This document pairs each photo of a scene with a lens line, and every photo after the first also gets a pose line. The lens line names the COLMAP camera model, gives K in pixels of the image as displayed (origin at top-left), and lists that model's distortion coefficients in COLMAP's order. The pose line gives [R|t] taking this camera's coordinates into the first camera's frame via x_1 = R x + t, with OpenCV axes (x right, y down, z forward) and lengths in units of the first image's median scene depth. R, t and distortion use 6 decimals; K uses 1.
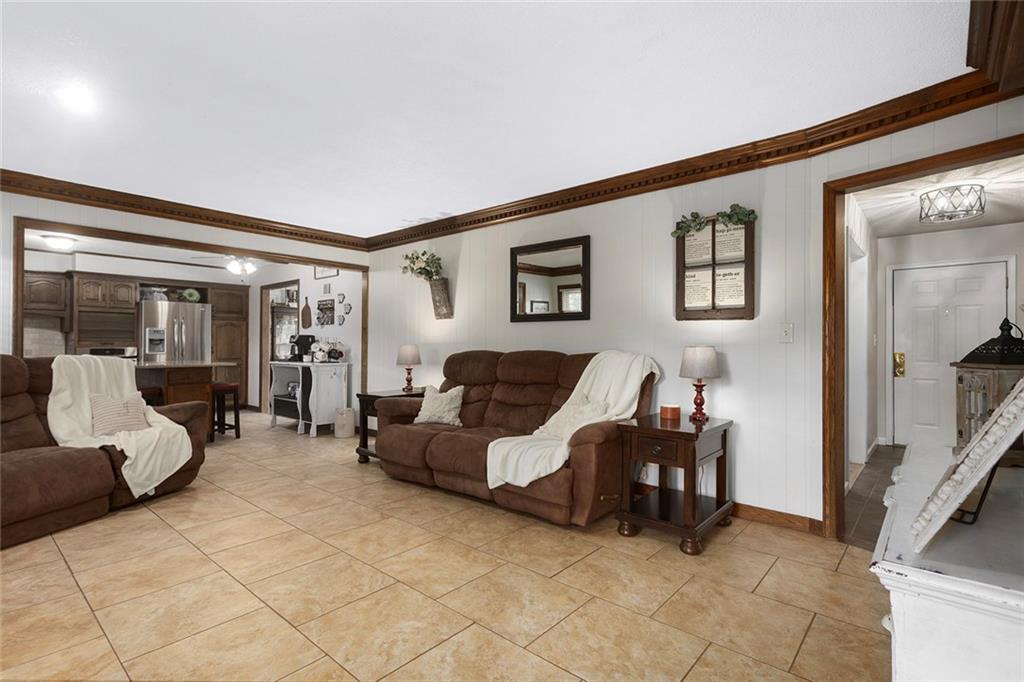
lens RADIAL K [[493.3, 0, 512.0], [0, 493.3, 341.0], [0, 0, 1]] dist [-0.004243, -0.000363]
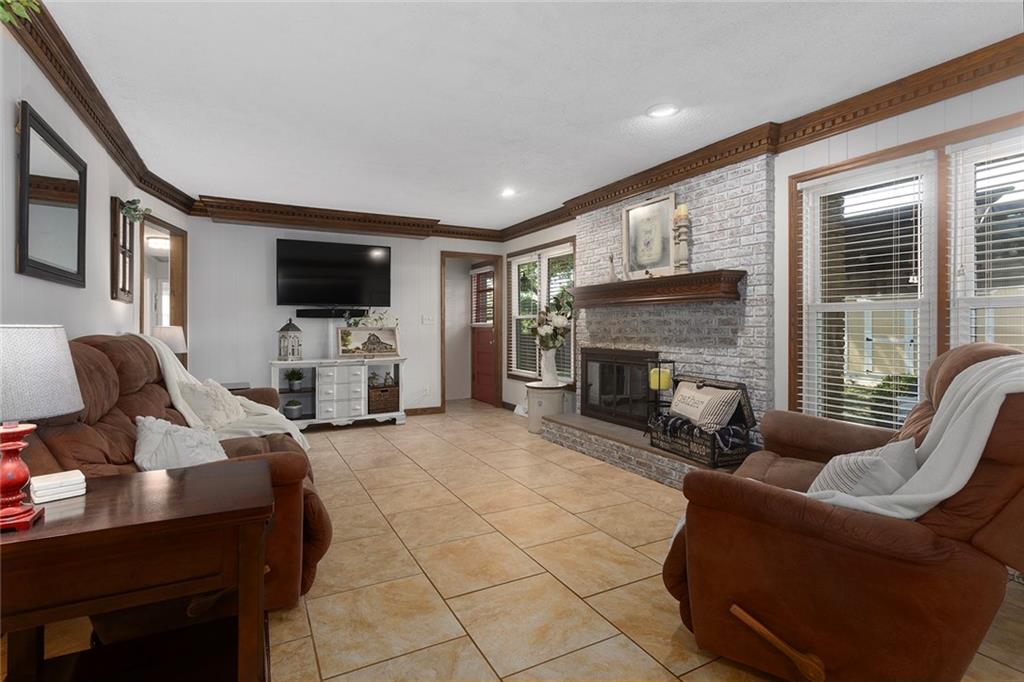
lens RADIAL K [[491.7, 0, 505.7], [0, 491.7, 334.0], [0, 0, 1]] dist [-0.001087, 0.000024]
pose [[-0.930254, -0.009413, 0.366795, -0.559996], [-0.006609, 0.999939, 0.008900, 0.009297], [-0.366857, 0.005855, -0.930259, 1.262044]]
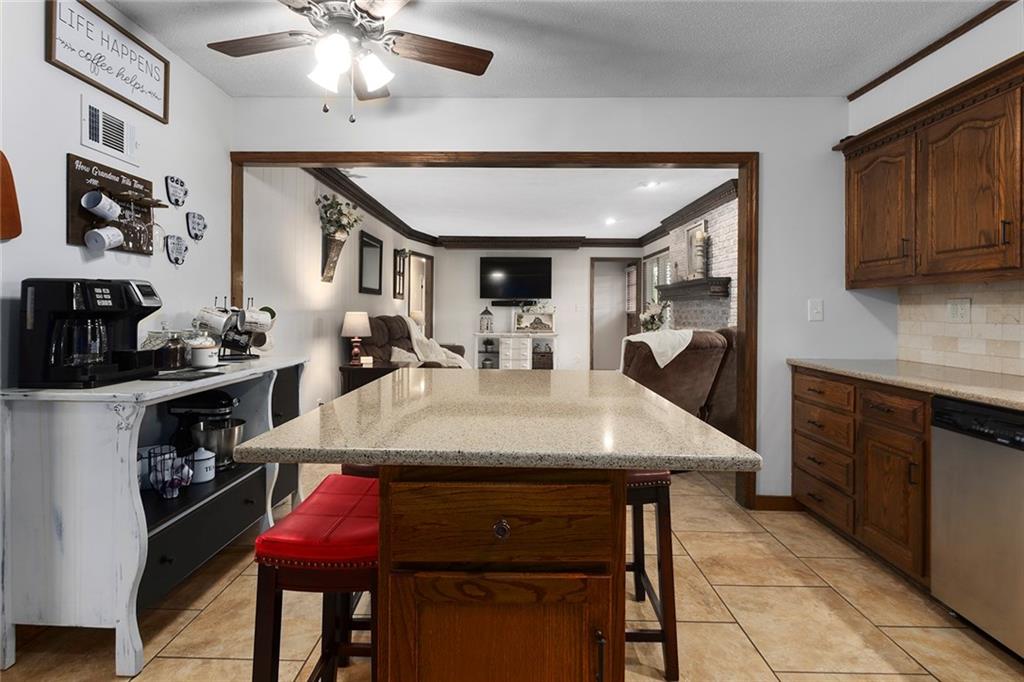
lens RADIAL K [[499.1, 0, 506.0], [0, 499.1, 312.6], [0, 0, 1]] dist [0.002704, 0.000463]
pose [[-0.637605, -0.013462, 0.770246, -1.154521], [-0.017236, 0.999846, 0.003207, 0.000974], [-0.770171, -0.011231, -0.637739, 1.512357]]
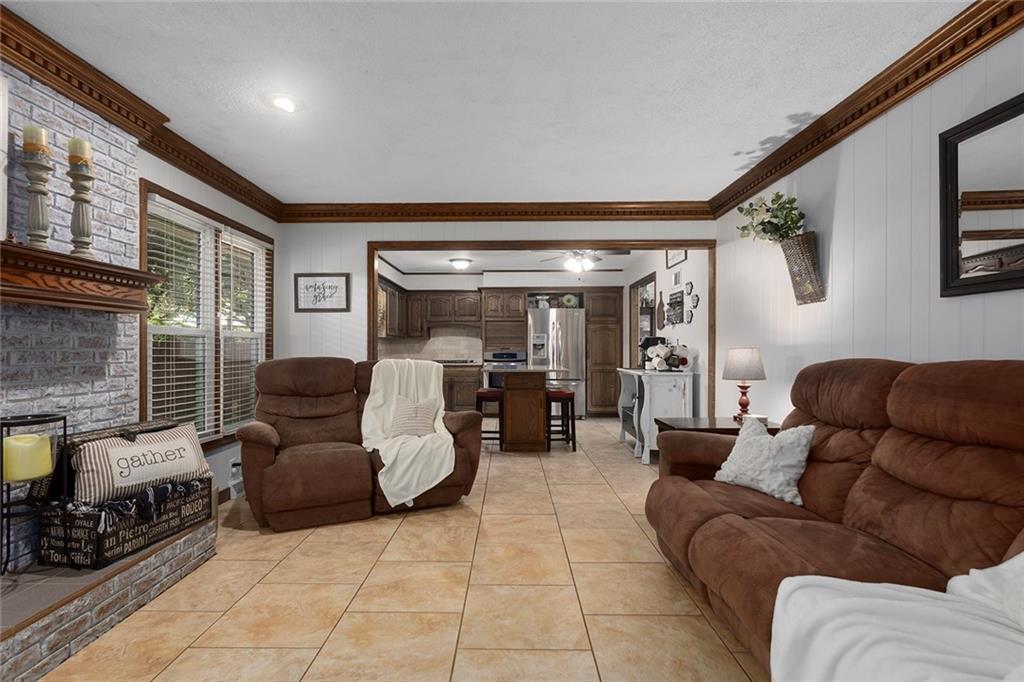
lens RADIAL K [[497.8, 0, 500.0], [0, 497.8, 350.6], [0, 0, 1]] dist [-0.000209, 0.000797]
pose [[0.634280, -0.001540, -0.773102, 0.096800], [0.009751, 0.999934, 0.006008, 0.004511], [0.773042, -0.011349, 0.634253, 0.401401]]
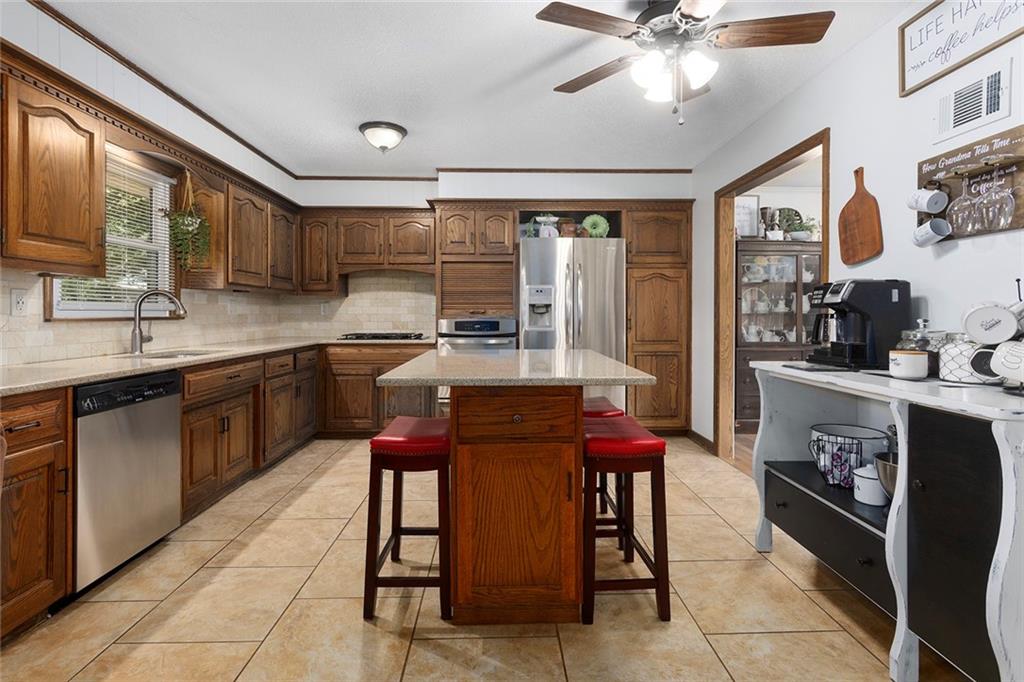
lens RADIAL K [[496.8, 0, 510.5], [0, 496.8, 317.1], [0, 0, 1]] dist [0.000405, 0.000155]
pose [[0.668624, 0.000585, -0.743600, -0.511288], [0.008864, 0.999922, 0.008757, 0.008680], [0.743548, -0.012446, 0.668567, 0.949380]]
